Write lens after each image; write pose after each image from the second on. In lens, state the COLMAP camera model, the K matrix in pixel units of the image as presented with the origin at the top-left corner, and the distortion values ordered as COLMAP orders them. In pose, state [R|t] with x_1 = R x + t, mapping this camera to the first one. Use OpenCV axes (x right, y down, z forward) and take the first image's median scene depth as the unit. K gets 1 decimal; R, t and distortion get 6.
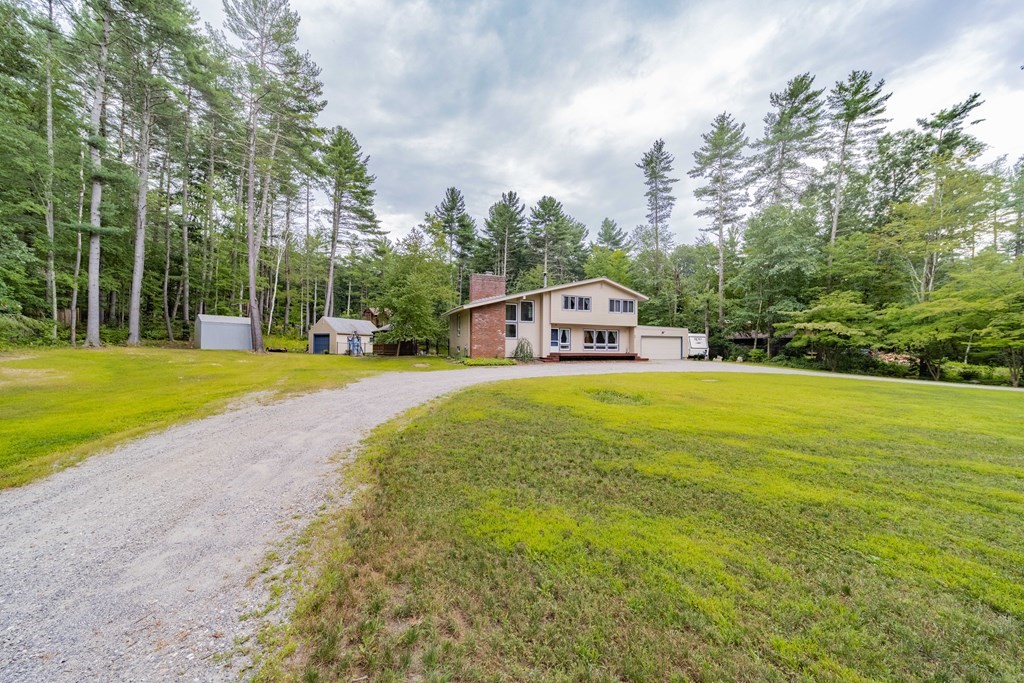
lens RADIAL K [[373.5, 0, 505.9], [0, 373.5, 332.8], [0, 0, 1]] dist [-0.028572, 0.000117]
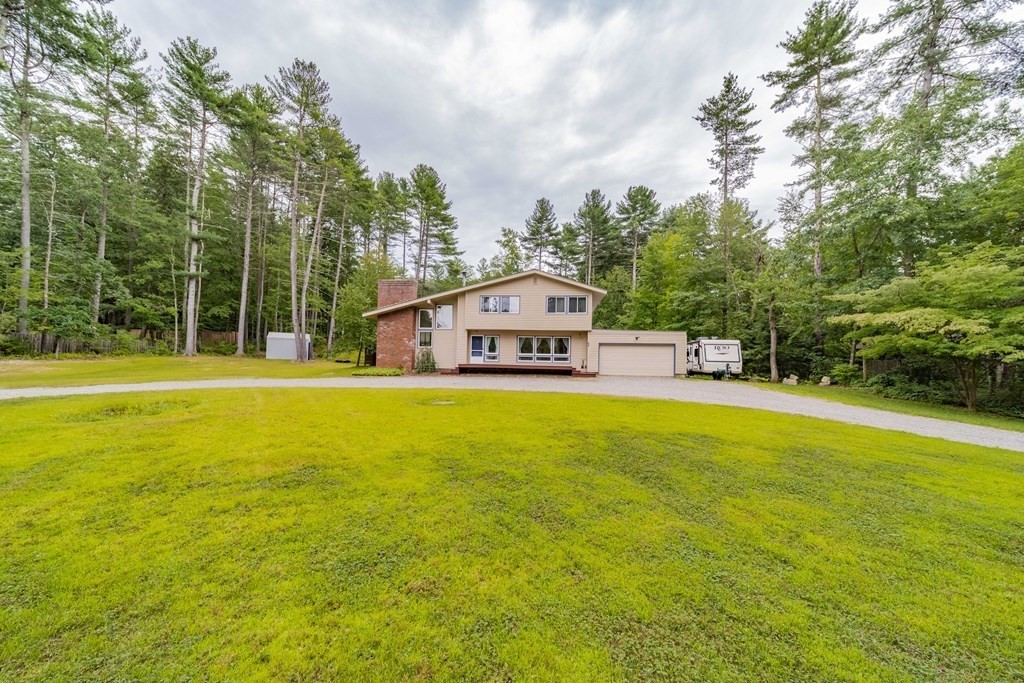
lens RADIAL K [[388.5, 0, 512.2], [0, 388.5, 325.2], [0, 0, 1]] dist [0.000843, 0.000053]
pose [[0.872649, -0.041578, -0.486575, 0.590371], [0.006260, 0.997239, -0.073988, 0.028852], [0.488308, 0.061520, 0.870500, 0.236314]]
